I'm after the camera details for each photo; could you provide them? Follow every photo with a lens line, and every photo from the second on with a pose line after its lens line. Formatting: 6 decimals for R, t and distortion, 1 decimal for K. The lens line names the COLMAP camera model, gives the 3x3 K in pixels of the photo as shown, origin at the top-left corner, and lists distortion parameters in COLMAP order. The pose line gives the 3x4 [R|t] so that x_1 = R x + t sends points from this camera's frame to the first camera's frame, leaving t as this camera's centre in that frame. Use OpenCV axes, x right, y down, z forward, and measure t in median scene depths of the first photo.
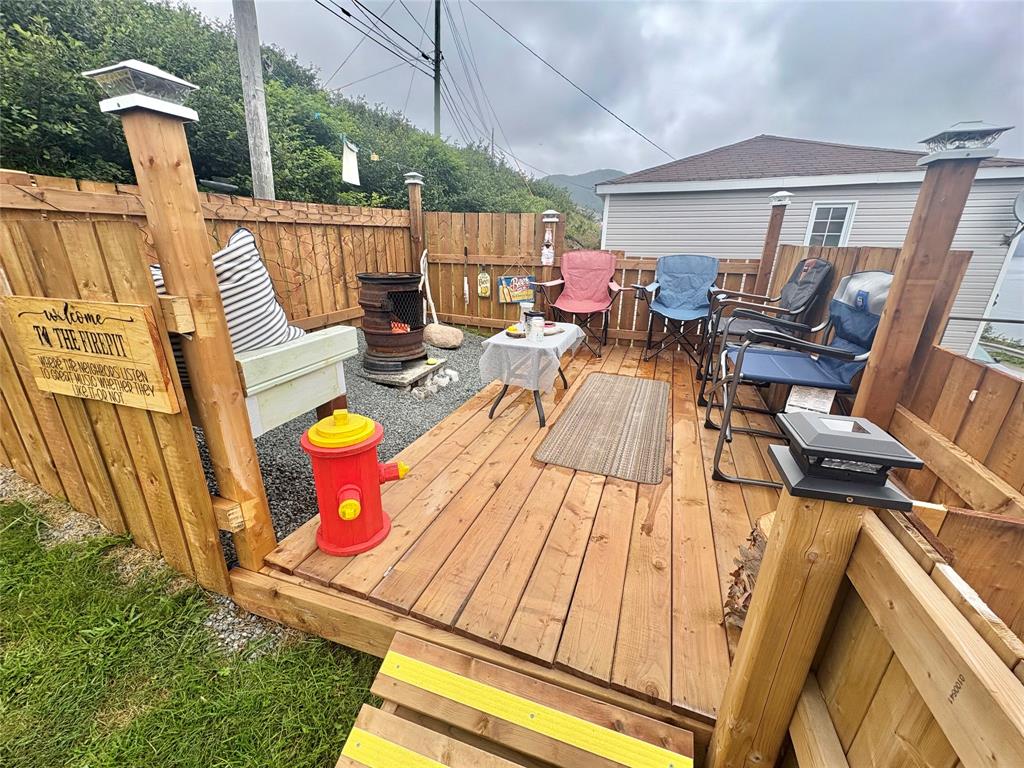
lens RADIAL K [[407.6, 0, 508.7], [0, 407.6, 380.1], [0, 0, 1]] dist [0.001289, -0.000249]
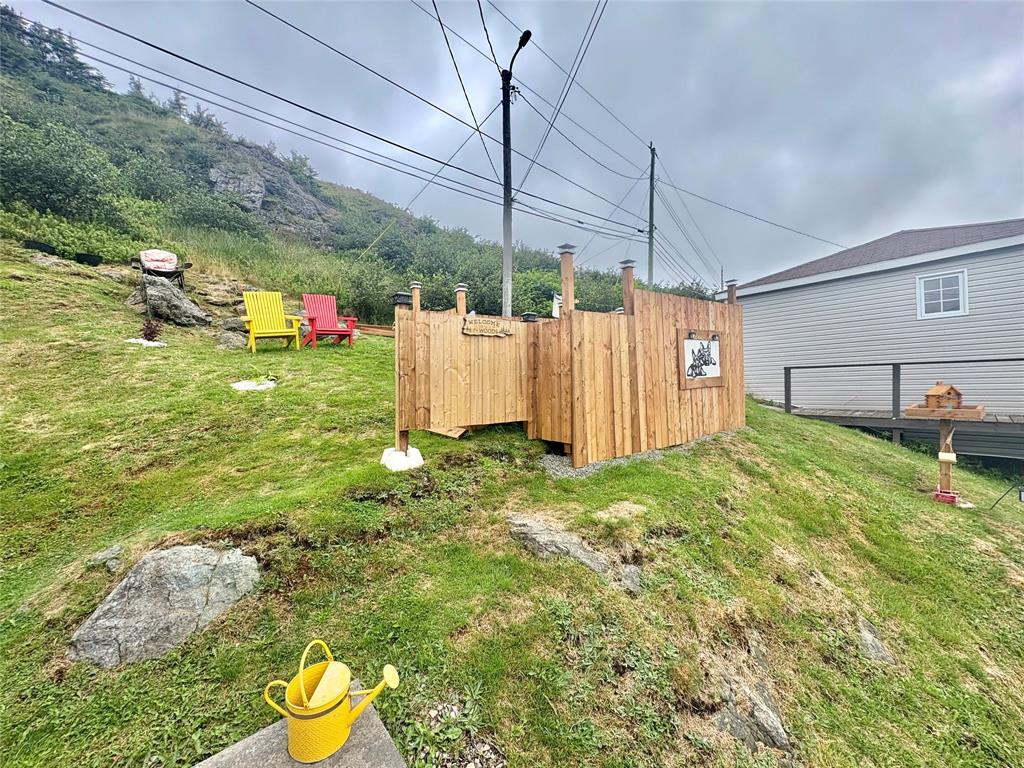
lens RADIAL K [[407.6, 0, 513.1], [0, 407.6, 382.1], [0, 0, 1]] dist [0.001289, -0.000249]
pose [[0.845142, -0.045608, -0.532593, 0.392027], [-0.123761, 0.952586, -0.277962, 0.296843], [0.520018, 0.300831, 0.799426, -0.404338]]
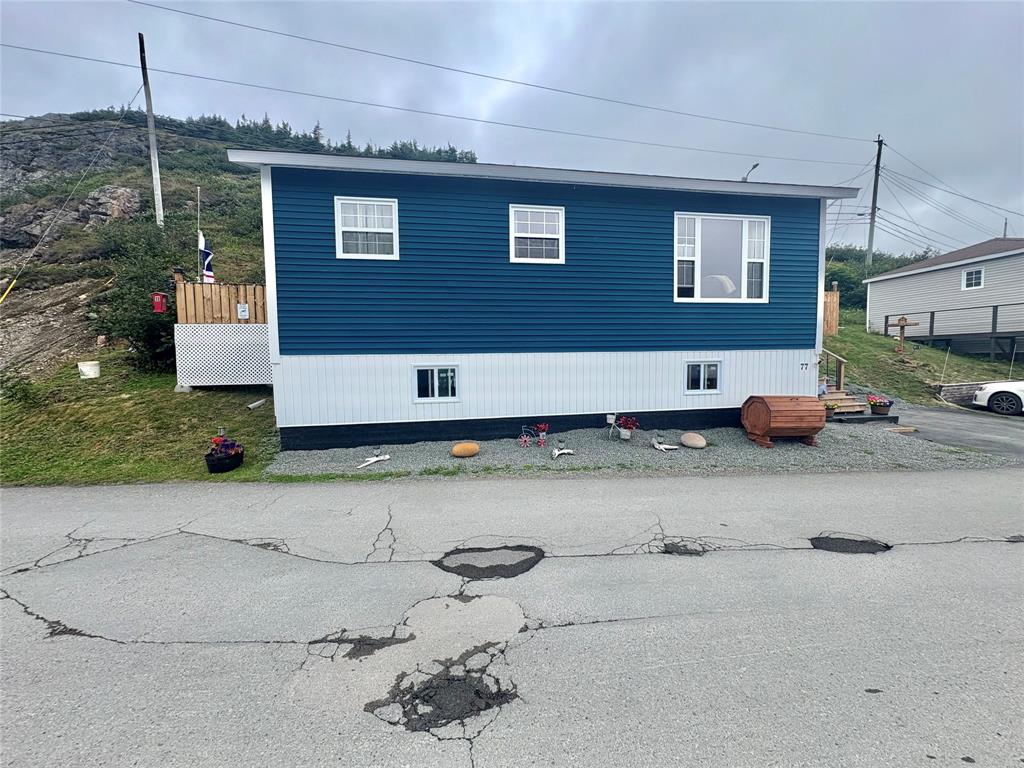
lens RADIAL K [[407.6, 0, 508.3], [0, 407.6, 384.6], [0, 0, 1]] dist [0.001289, -0.000249]
pose [[0.502495, 0.024764, -0.864225, 1.503740], [-0.258526, 0.958159, -0.122862, 1.201065], [0.825023, 0.285162, 0.487873, -2.202729]]
